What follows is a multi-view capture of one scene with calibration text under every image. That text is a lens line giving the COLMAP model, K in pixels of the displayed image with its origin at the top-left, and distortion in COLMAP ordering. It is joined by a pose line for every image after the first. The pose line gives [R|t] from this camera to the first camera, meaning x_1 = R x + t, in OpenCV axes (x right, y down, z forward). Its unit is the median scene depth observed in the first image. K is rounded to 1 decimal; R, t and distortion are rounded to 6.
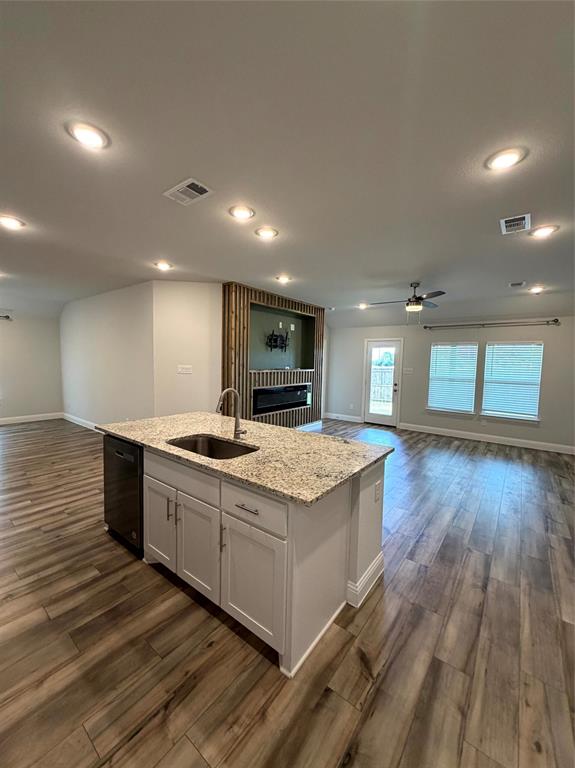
lens RADIAL K [[305.0, 0, 287.5], [0, 305.0, 383.4], [0, 0, 1]] dist [-0.000591, -0.000221]
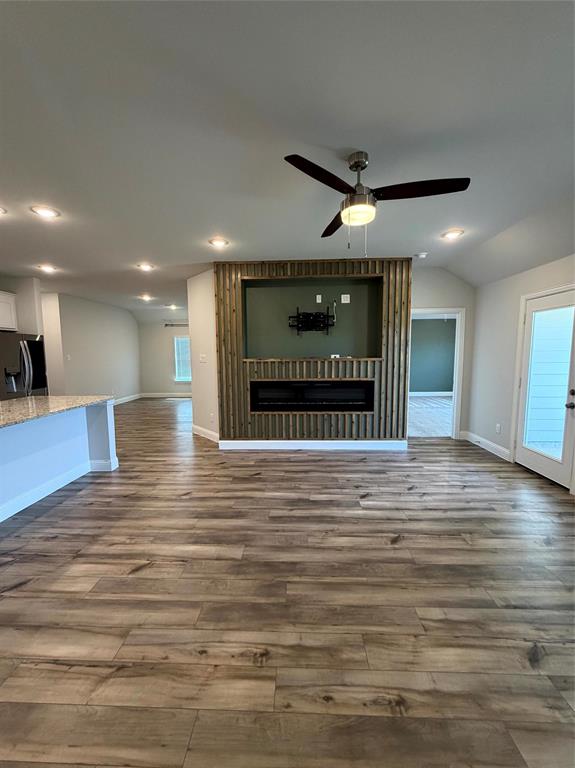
lens RADIAL K [[305.0, 0, 289.8], [0, 305.0, 383.5], [0, 0, 1]] dist [-0.000591, -0.000221]
pose [[0.580742, 0.059998, -0.811874, 0.560981], [-0.038996, 0.998186, 0.045872, -0.015367], [0.813153, 0.005020, 0.582028, 0.509300]]
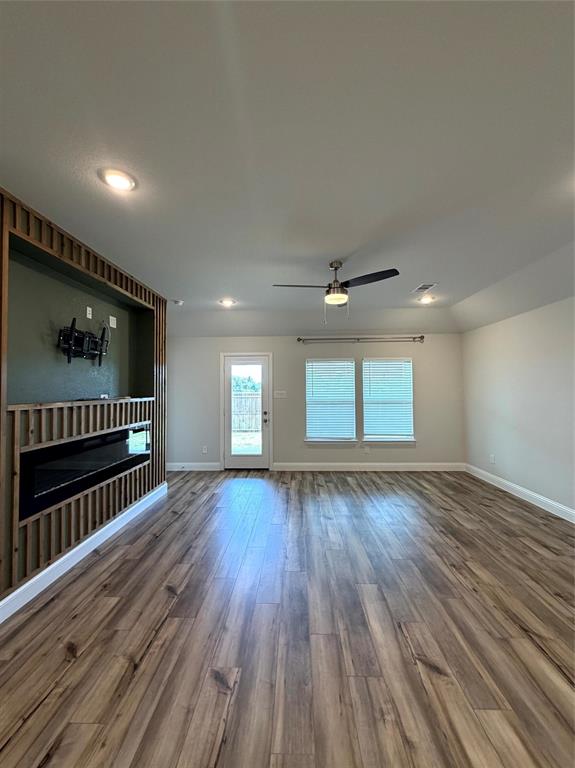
lens RADIAL K [[305.0, 0, 286.2], [0, 305.0, 381.9], [0, 0, 1]] dist [-0.000591, -0.000221]
pose [[0.813887, -0.013635, 0.580864, -0.052309], [0.068207, 0.995054, -0.072212, -0.017578], [-0.577006, 0.098391, 0.810791, 0.409993]]
